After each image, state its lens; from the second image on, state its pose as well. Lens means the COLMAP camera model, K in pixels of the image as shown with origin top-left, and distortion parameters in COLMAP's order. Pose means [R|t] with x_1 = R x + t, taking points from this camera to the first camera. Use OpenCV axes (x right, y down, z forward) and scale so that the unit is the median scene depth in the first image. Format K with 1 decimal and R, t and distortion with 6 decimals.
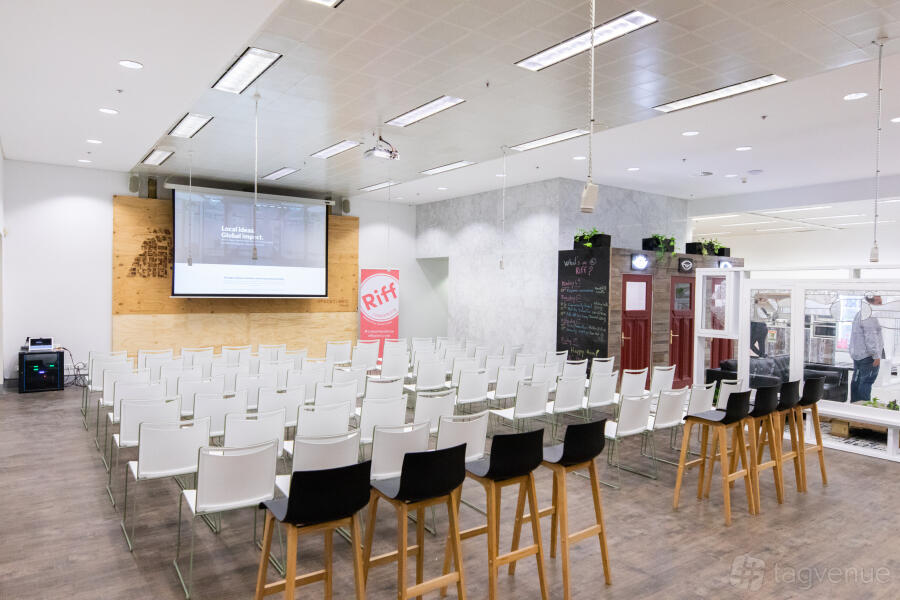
lens RADIAL K [[584.5, 0, 449.7], [0, 584.5, 297.6], [0, 0, 1]] dist [0.007828, -0.000008]
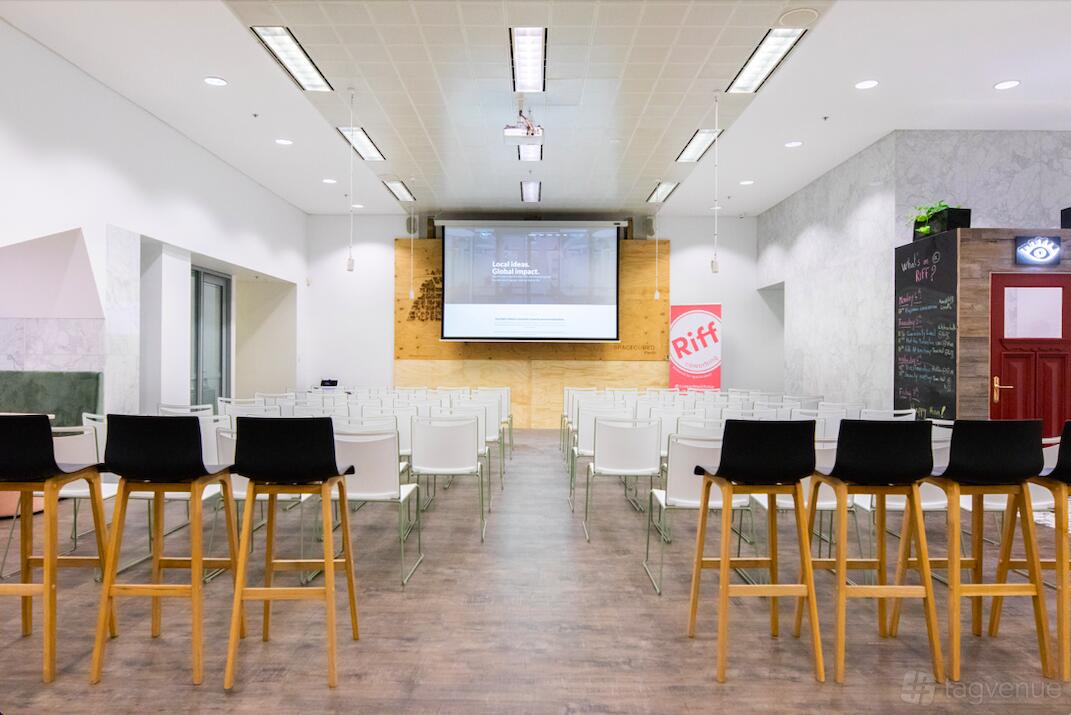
lens RADIAL K [[701.3, 0, 531.7], [0, 701.3, 354.0], [0, 0, 1]] dist [0.004807, 0.005226]
pose [[0.812290, -0.014661, -0.583069, 0.283620], [-0.002611, 0.999583, -0.028772, 0.050189], [0.583247, 0.024893, 0.811913, 0.163305]]
